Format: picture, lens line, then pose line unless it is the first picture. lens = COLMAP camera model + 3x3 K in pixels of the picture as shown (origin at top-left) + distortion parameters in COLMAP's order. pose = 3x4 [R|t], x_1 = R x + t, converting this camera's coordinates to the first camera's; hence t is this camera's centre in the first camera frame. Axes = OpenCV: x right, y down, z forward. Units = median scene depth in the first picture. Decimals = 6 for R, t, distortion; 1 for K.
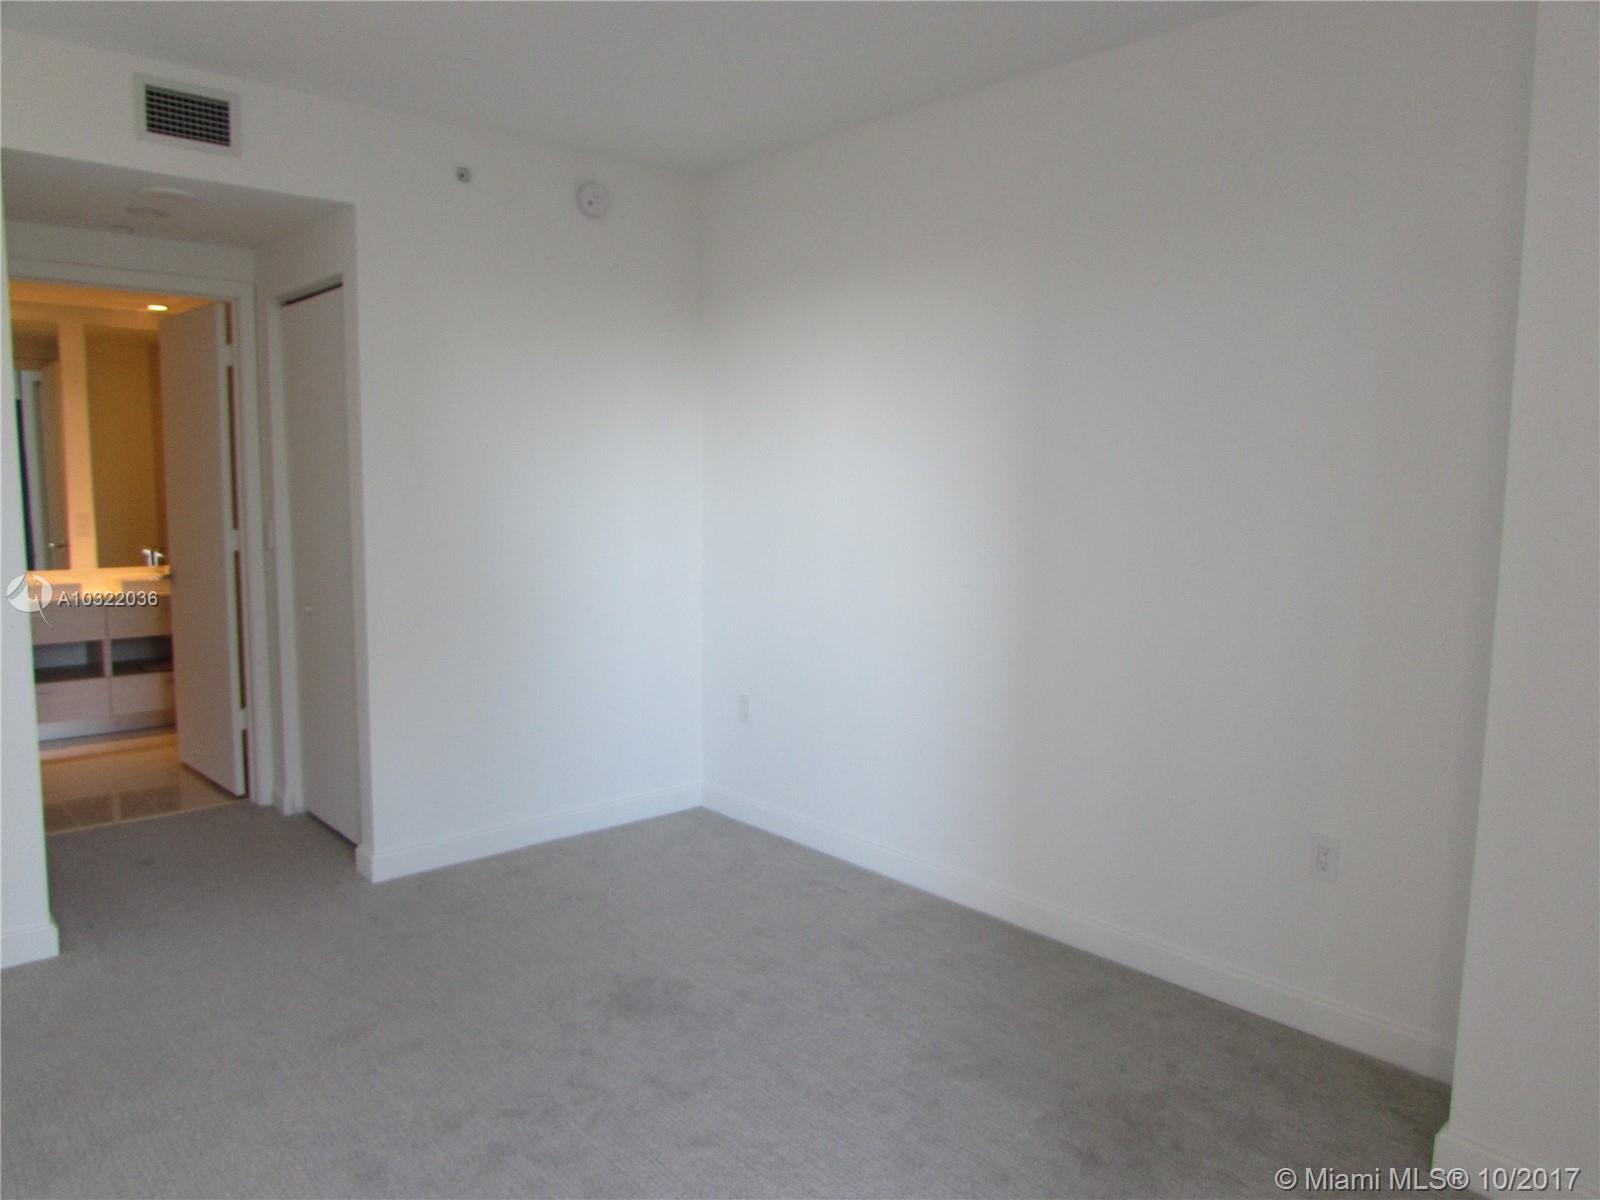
lens RADIAL K [[1130.5, 0, 801.5], [0, 1130.5, 595.8], [0, 0, 1]] dist [-0.037749, 0.017976]
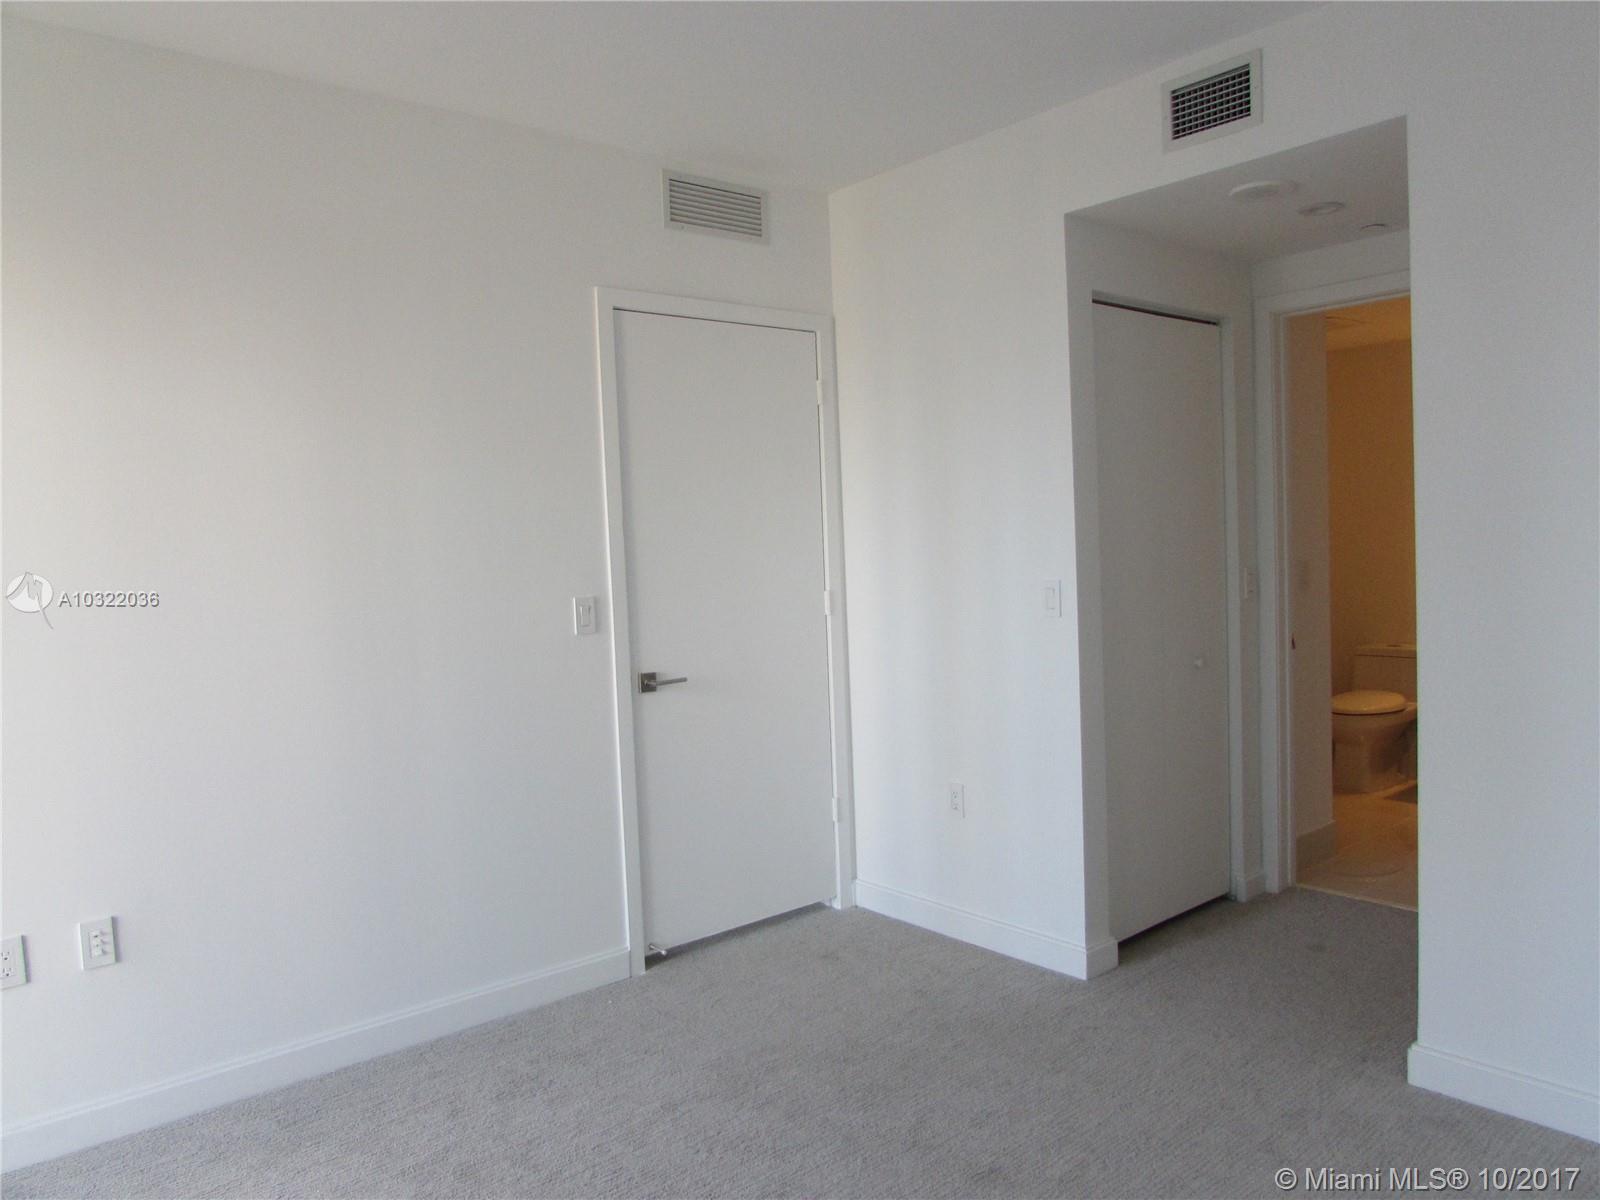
lens RADIAL K [[1130.5, 0, 801.5], [0, 1130.5, 595.8], [0, 0, 1]] dist [-0.037749, 0.017976]
pose [[-0.016172, 0.030717, -0.999397, 0.327473], [-0.079369, 0.996335, 0.031907, -0.039566], [0.996714, 0.079838, -0.013675, 0.667572]]
